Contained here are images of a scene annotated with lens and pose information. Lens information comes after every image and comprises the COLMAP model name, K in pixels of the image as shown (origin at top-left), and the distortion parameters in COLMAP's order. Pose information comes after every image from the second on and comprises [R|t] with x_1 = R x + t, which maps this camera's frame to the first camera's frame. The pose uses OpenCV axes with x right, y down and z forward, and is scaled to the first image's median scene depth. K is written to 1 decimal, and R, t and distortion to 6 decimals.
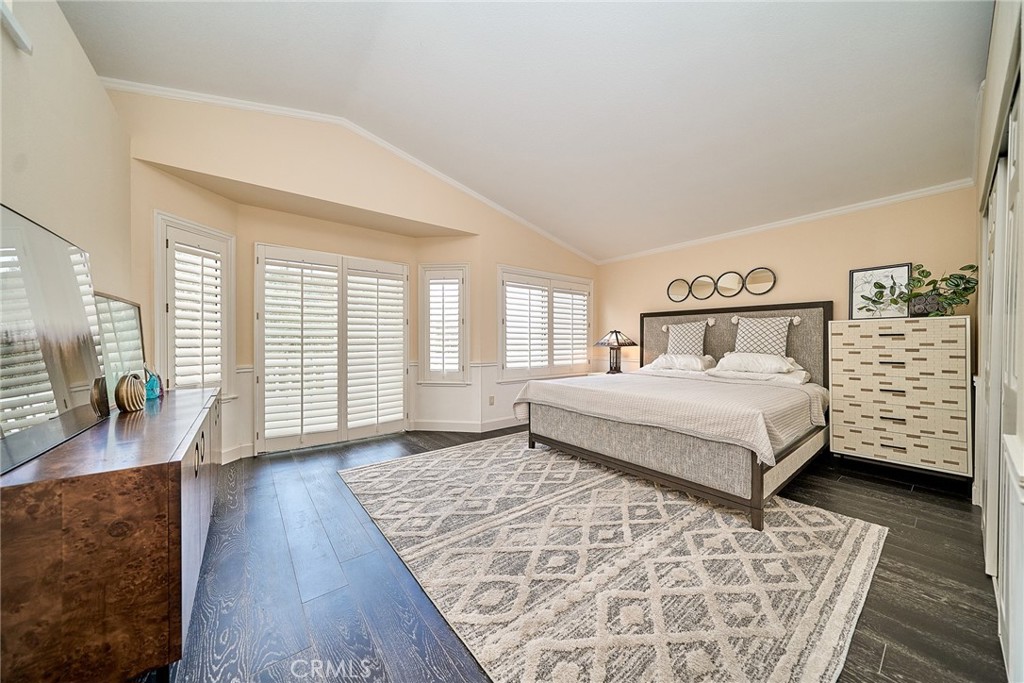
lens RADIAL K [[348.9, 0, 512.3], [0, 348.9, 343.2], [0, 0, 1]] dist [-0.000767, -0.000654]
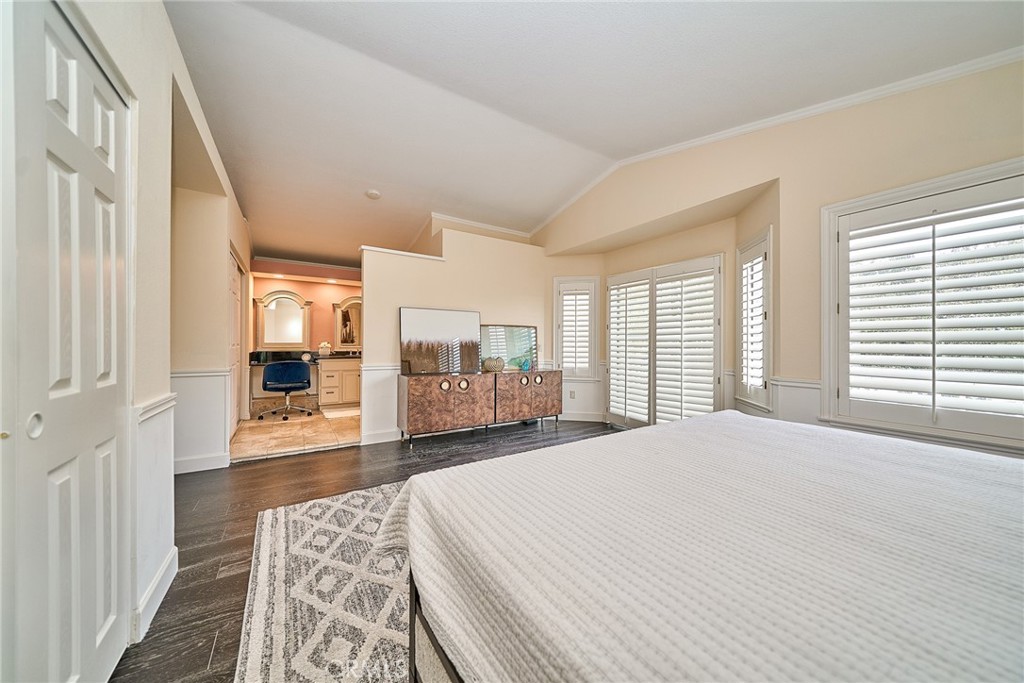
lens RADIAL K [[348.9, 0, 512.0], [0, 348.9, 343.6], [0, 0, 1]] dist [-0.000767, -0.000654]
pose [[-0.099051, 0.000383, -0.995082, 1.472992], [-0.007553, 0.999971, 0.001137, -0.014086], [0.995054, 0.007628, -0.099045, 1.452605]]
